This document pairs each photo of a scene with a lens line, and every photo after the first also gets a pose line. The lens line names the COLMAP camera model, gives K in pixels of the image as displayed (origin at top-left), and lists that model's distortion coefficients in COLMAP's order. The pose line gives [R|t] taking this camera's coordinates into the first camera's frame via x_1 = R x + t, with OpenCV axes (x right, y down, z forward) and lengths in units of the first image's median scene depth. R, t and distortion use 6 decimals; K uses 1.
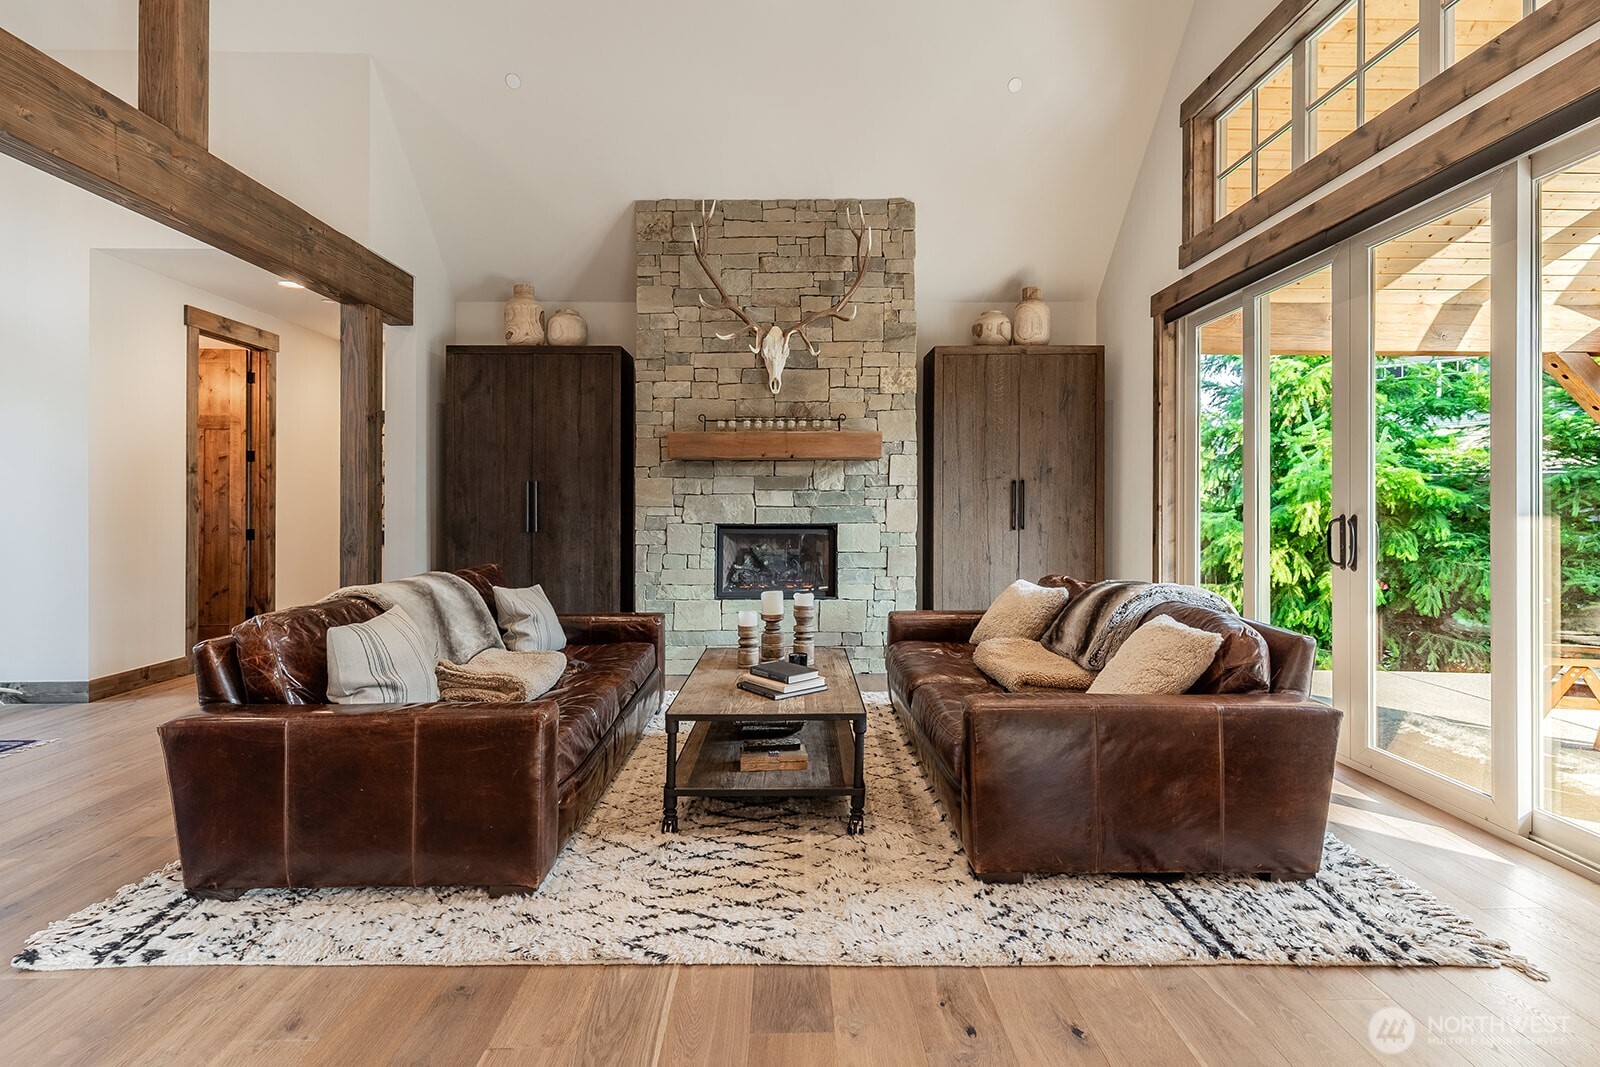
lens RADIAL K [[742.7, 0, 795.8], [0, 742.7, 494.7], [0, 0, 1]] dist [0.000225, 0.000058]
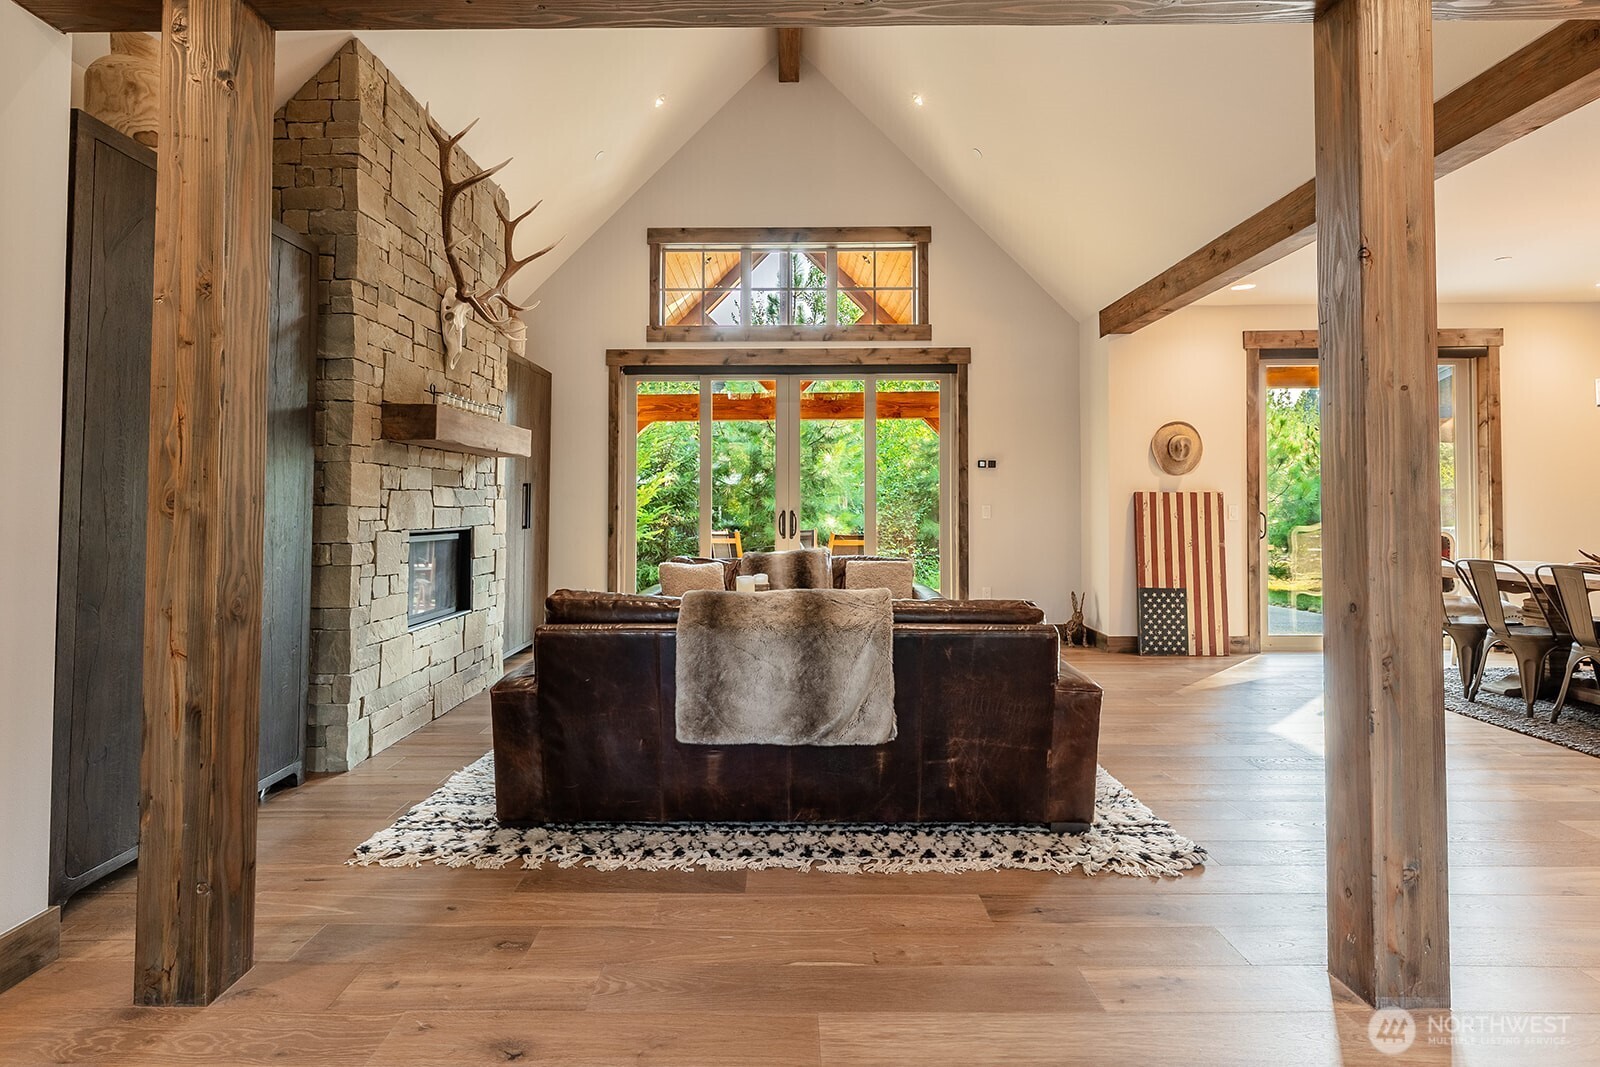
lens RADIAL K [[767.1, 0, 805.4], [0, 767.1, 474.3], [0, 0, 1]] dist [-0.001983, -0.000545]
pose [[0.023458, 0.041613, 0.998858, -0.868479], [0.000744, 0.999132, -0.041641, 0.015639], [-0.999725, 0.001720, 0.023407, 0.593433]]
